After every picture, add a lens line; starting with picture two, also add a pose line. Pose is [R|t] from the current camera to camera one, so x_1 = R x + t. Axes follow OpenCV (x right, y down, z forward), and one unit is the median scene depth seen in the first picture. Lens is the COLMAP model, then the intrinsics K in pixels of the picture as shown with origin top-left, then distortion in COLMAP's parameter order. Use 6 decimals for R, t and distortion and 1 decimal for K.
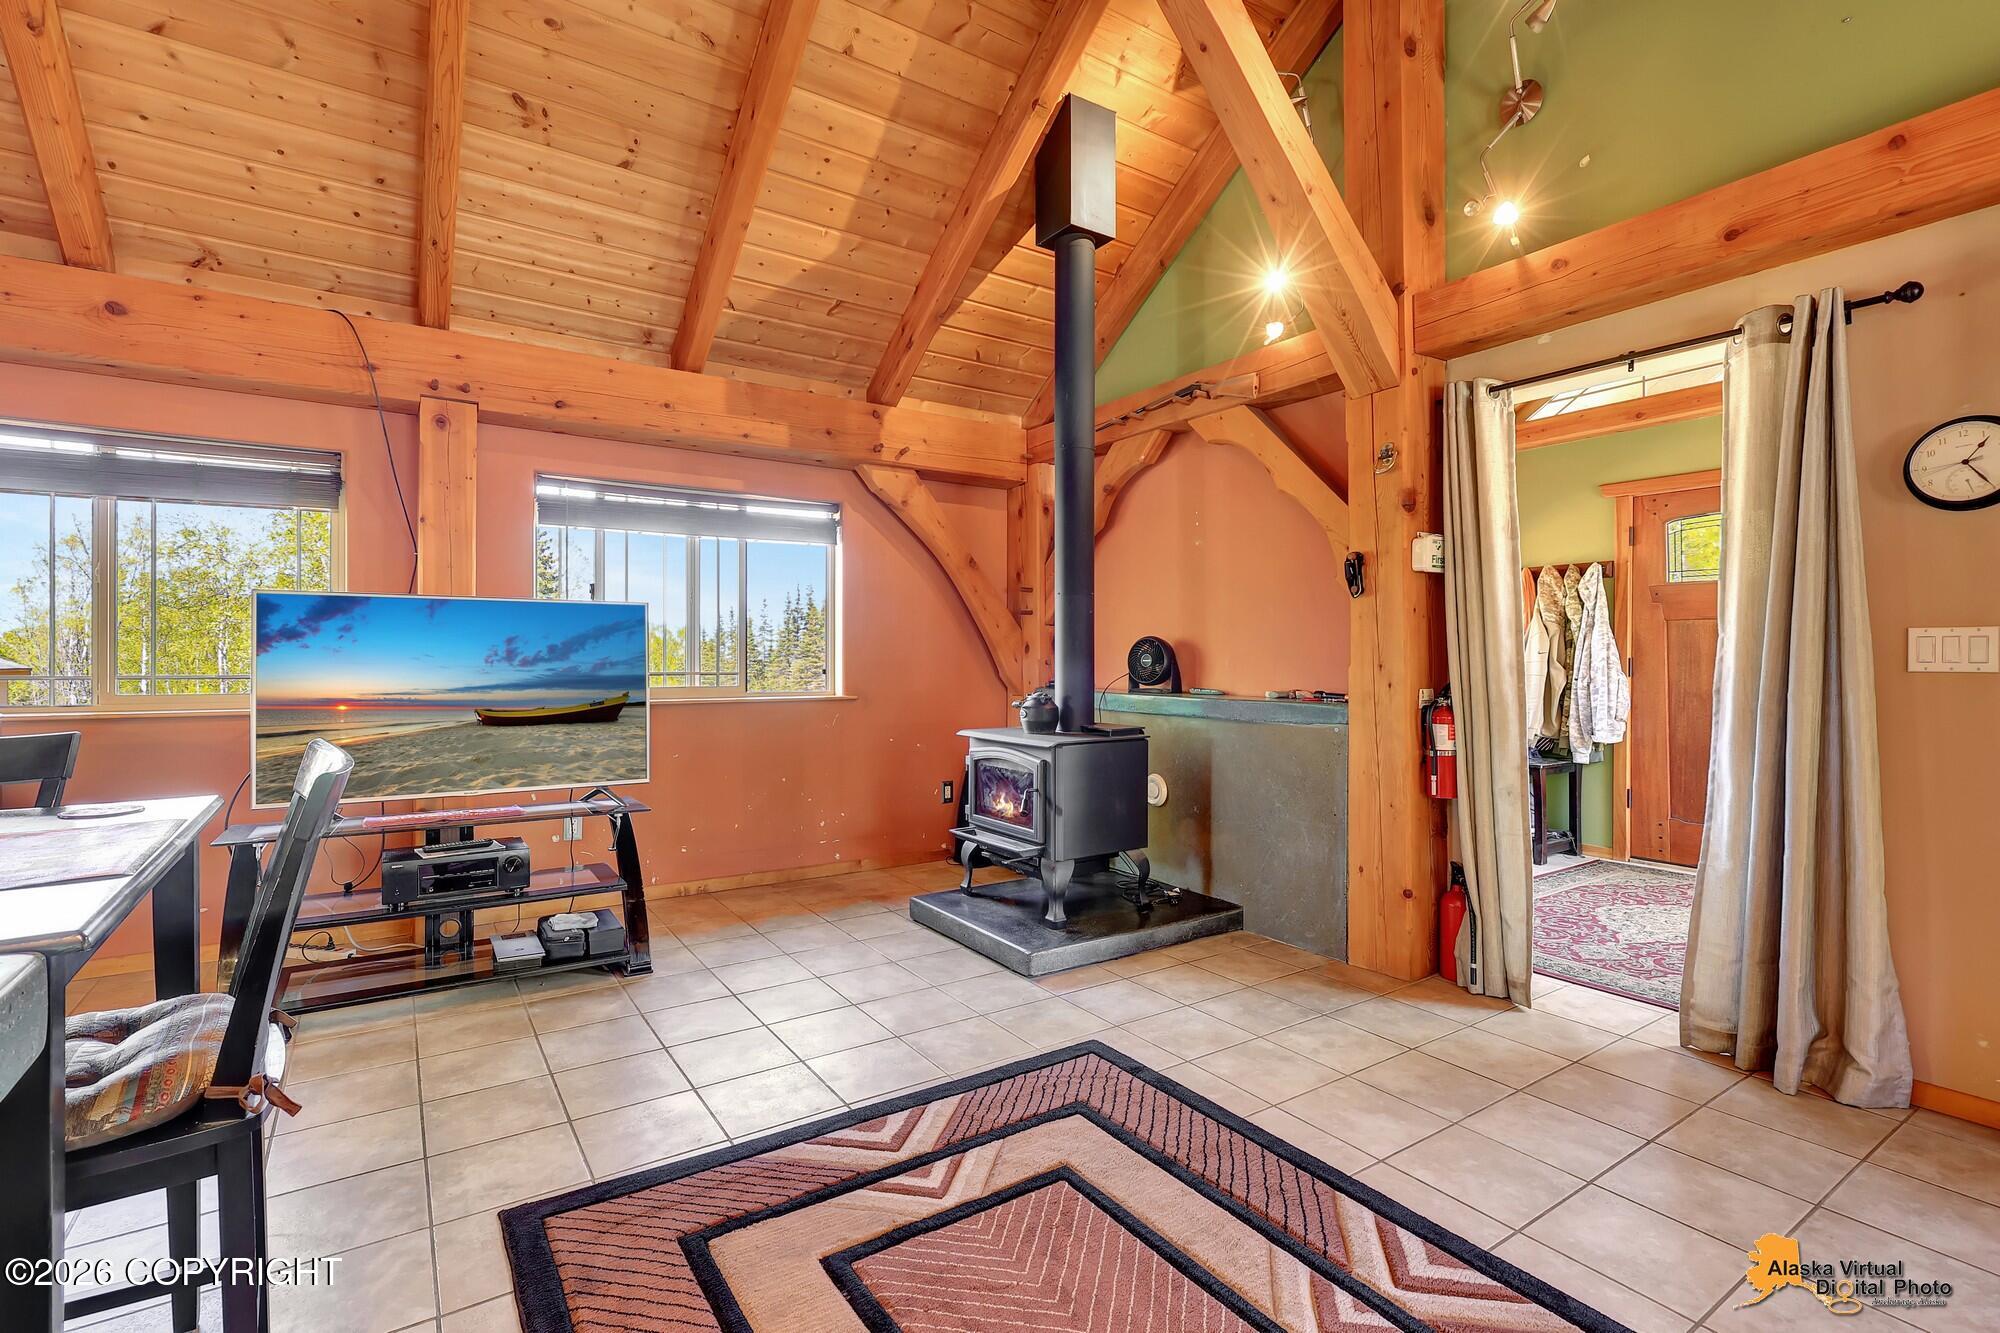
lens RADIAL K [[925.5, 0, 993.4], [0, 925.5, 660.5], [0, 0, 1]] dist [-0.004265, 0.002980]
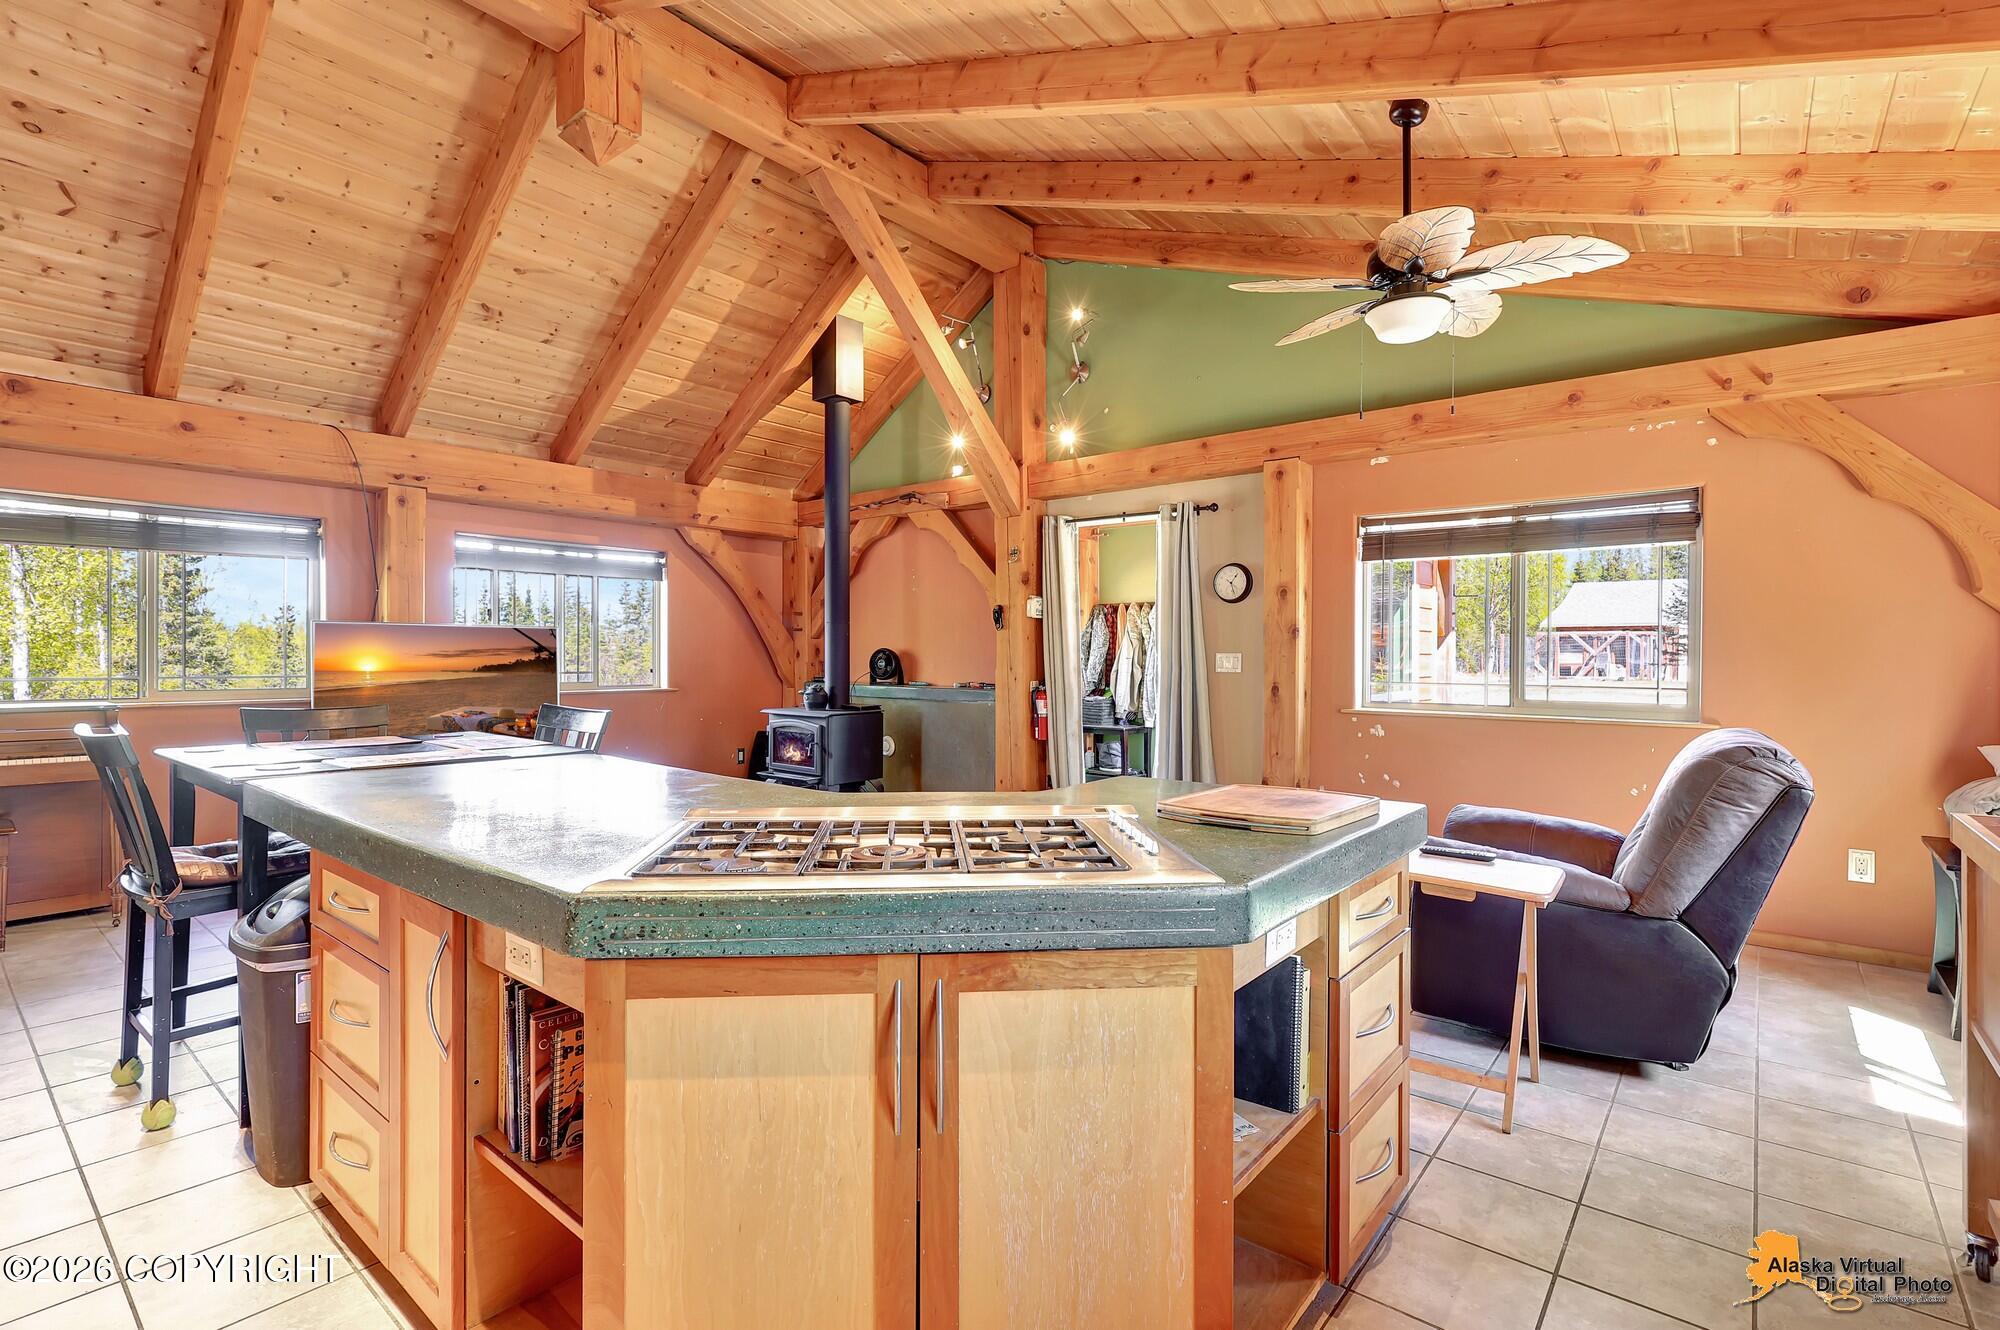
lens RADIAL K [[925.5, 0, 993.9], [0, 925.5, 657.2], [0, 0, 1]] dist [-0.004265, 0.002980]
pose [[0.957410, 0.001904, 0.288724, -0.123844], [-0.002222, 0.999997, 0.000776, -0.015589], [-0.288722, -0.001385, 0.957412, -0.656893]]
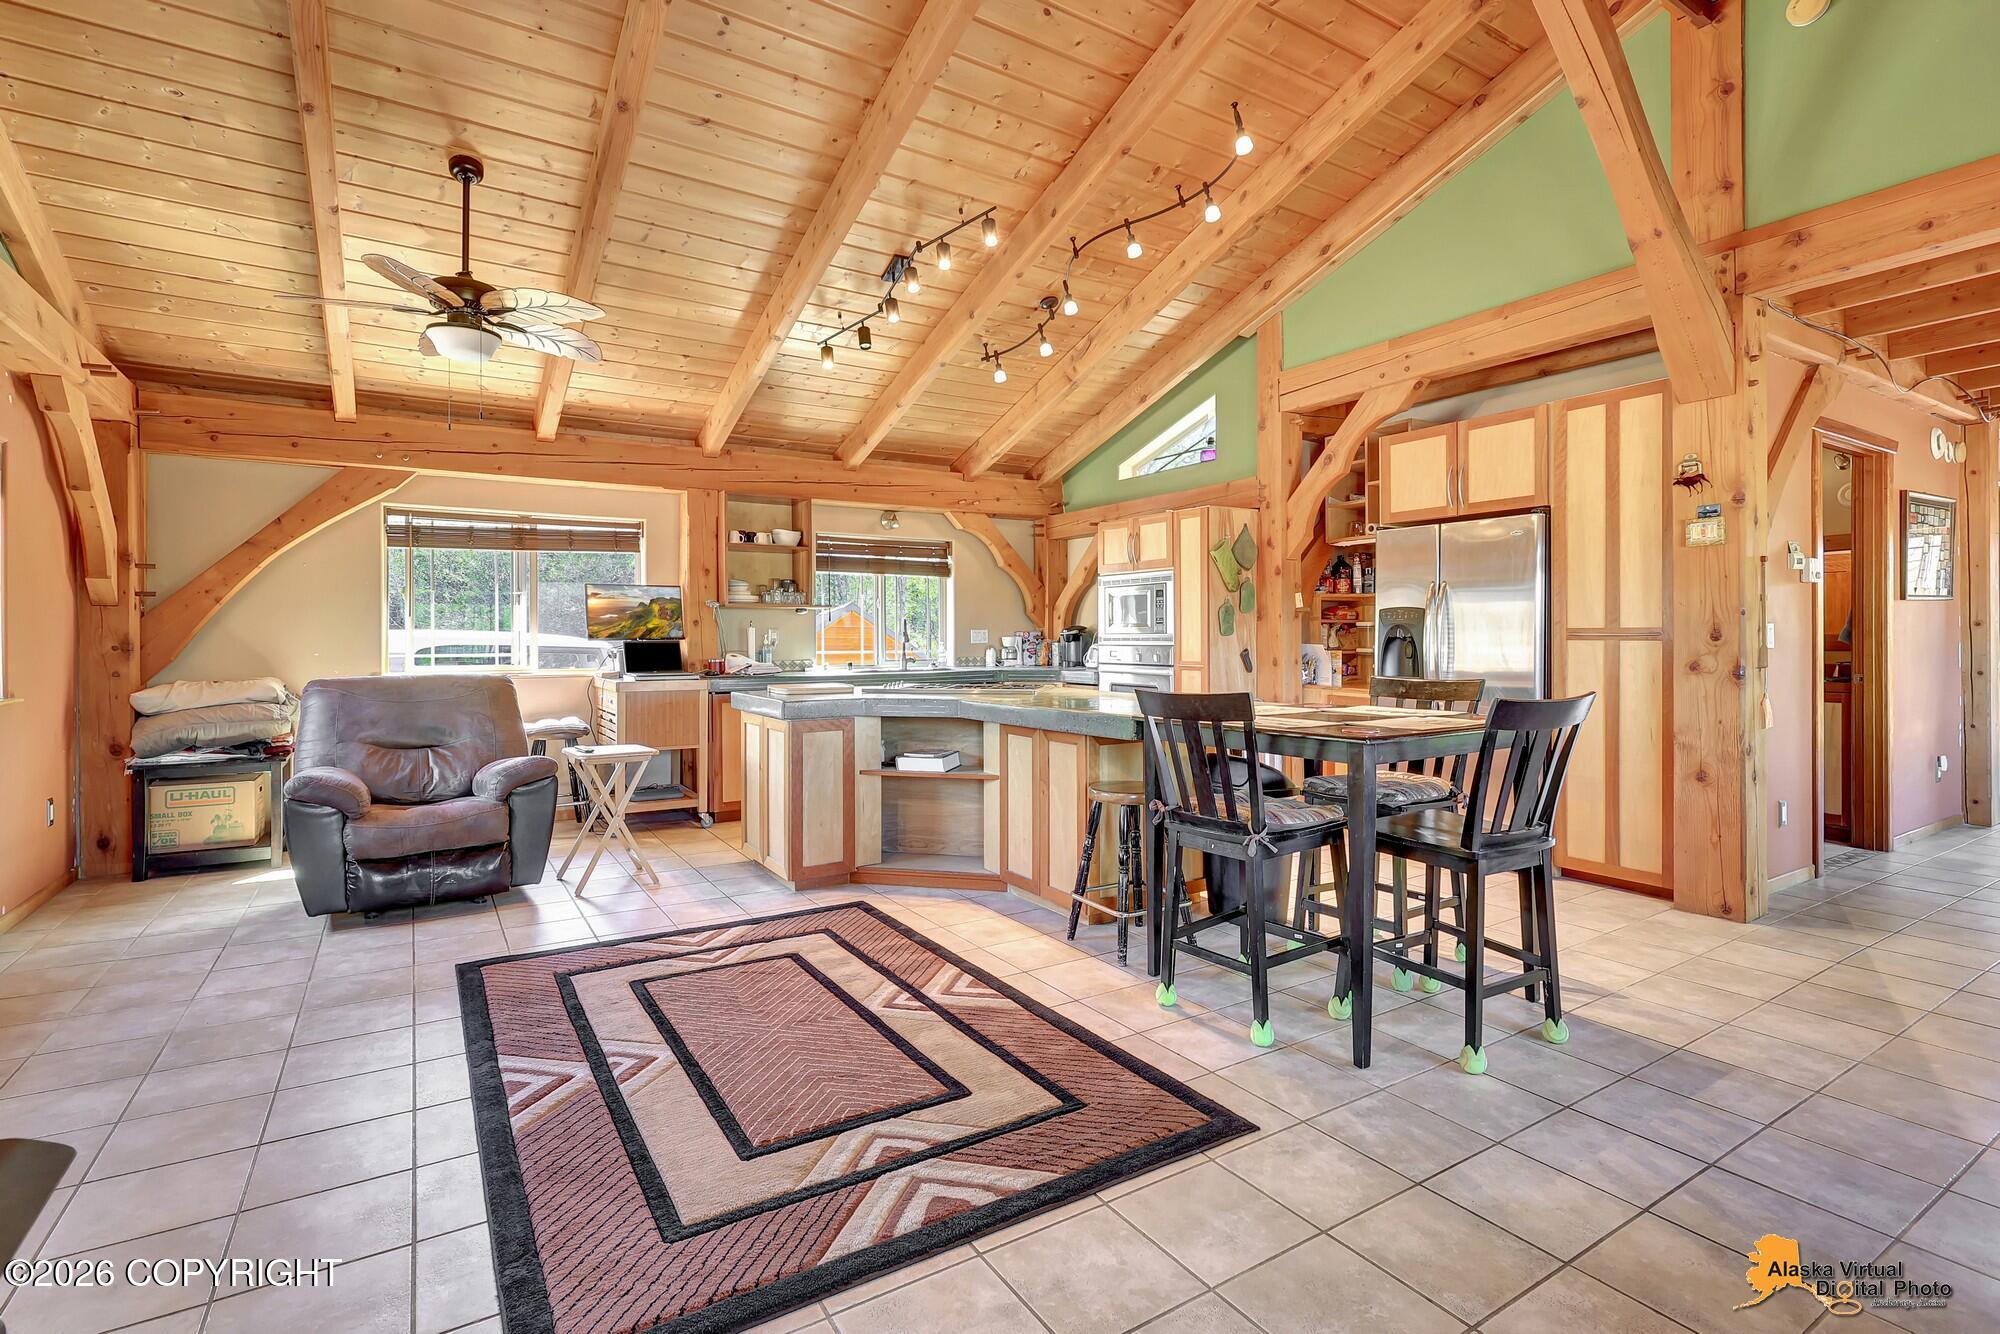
lens RADIAL K [[925.5, 0, 998.2], [0, 925.5, 638.9], [0, 0, 1]] dist [-0.004265, 0.002980]
pose [[-0.999598, 0.000871, 0.028348, -0.125293], [0.001005, 0.999988, 0.004698, -0.008038], [-0.028344, 0.004724, -0.999587, 1.109690]]
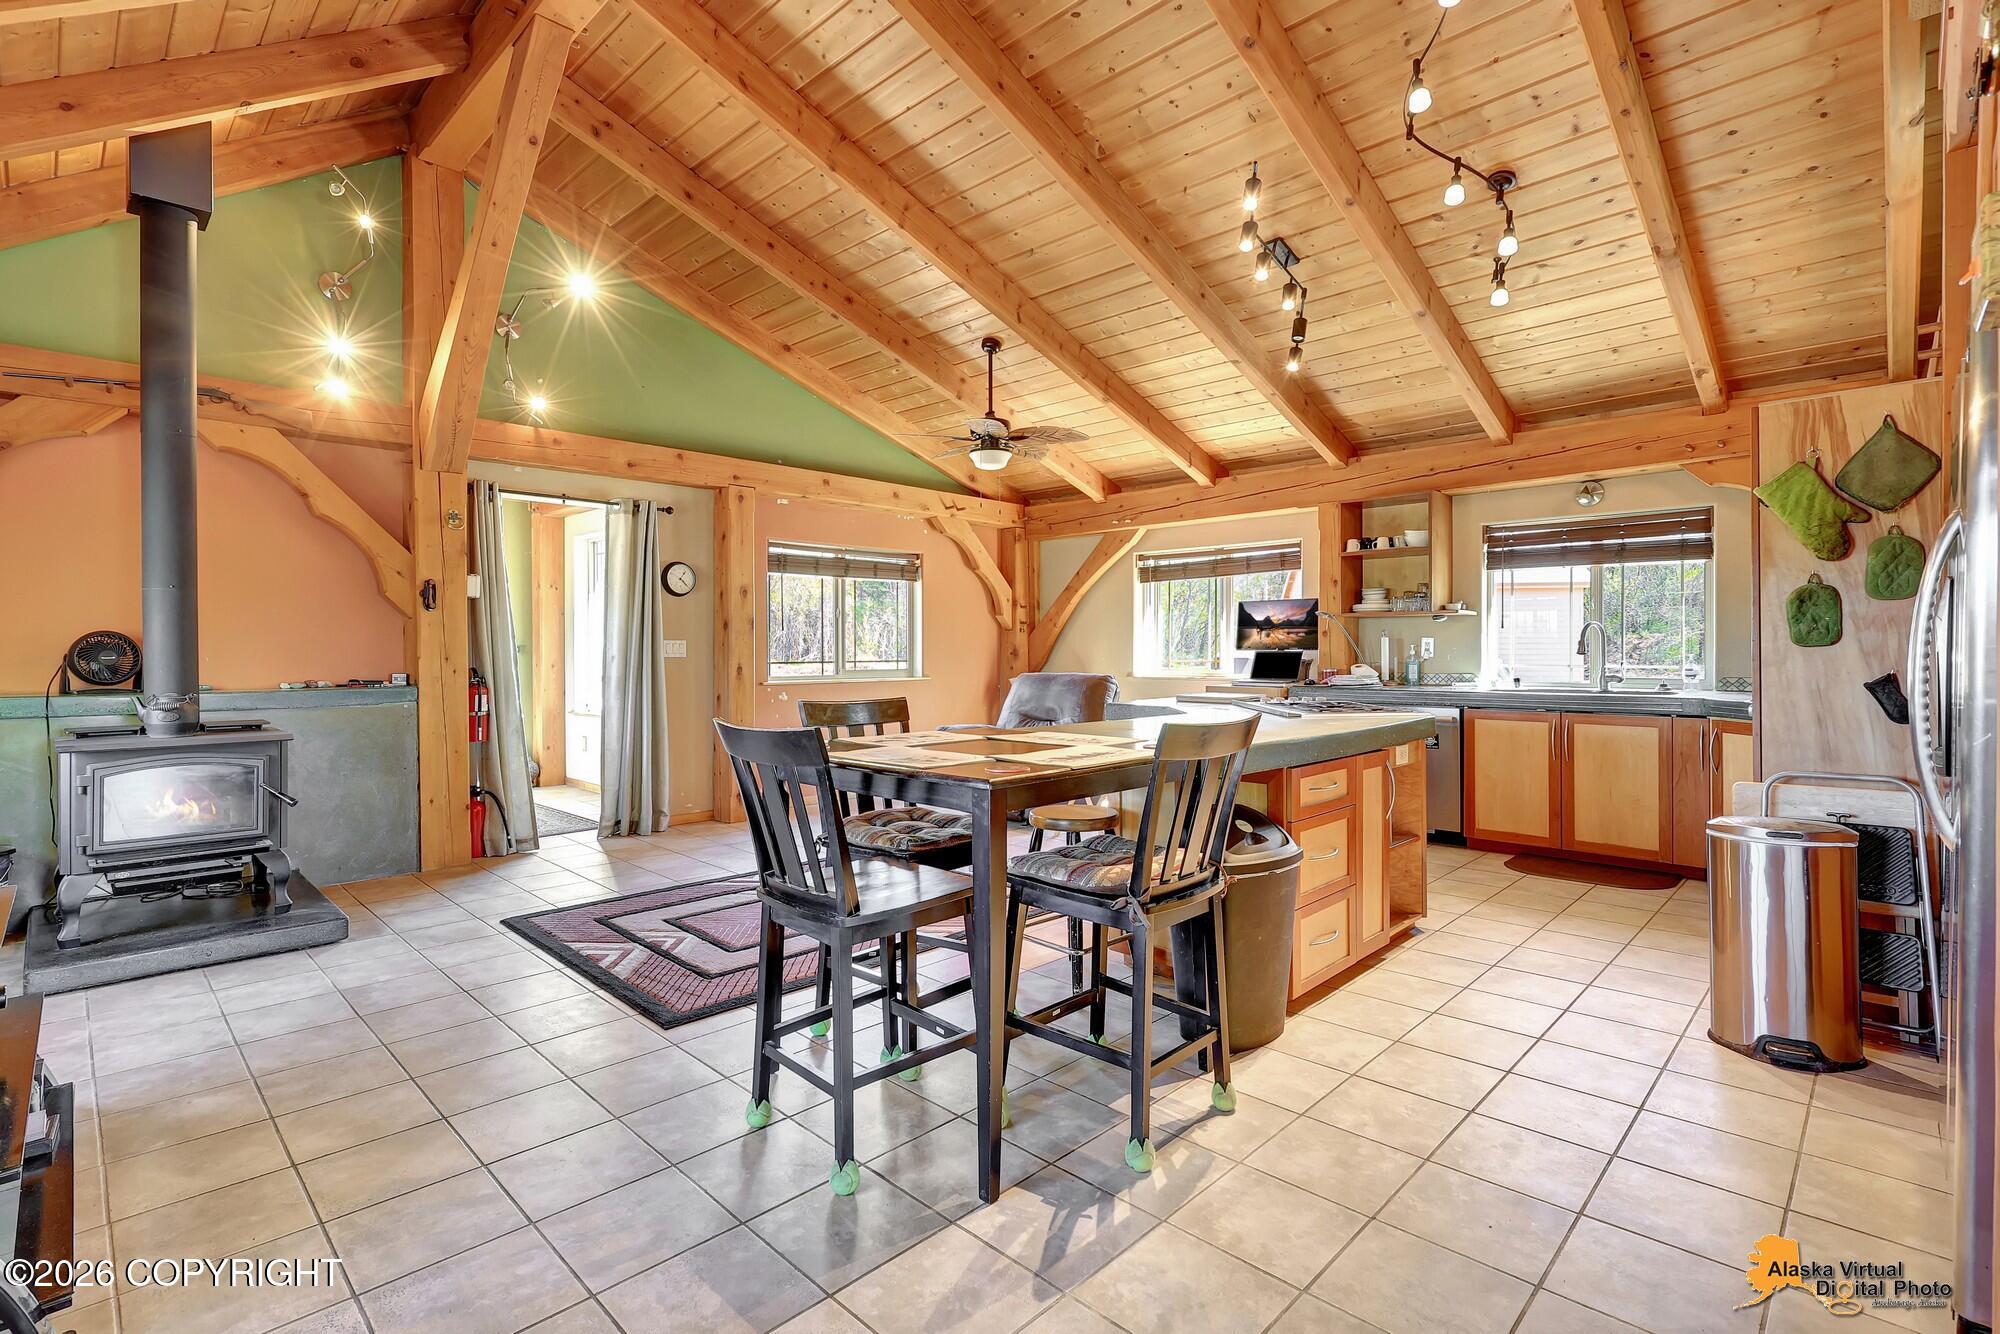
lens RADIAL K [[925.5, 0, 999.2], [0, 925.5, 649.2], [0, 0, 1]] dist [-0.004265, 0.002980]
pose [[-0.208882, -0.003030, 0.977936, -1.086102], [0.004419, 0.999982, 0.004043, -0.010080], [-0.977931, 0.005166, -0.208865, 0.402970]]
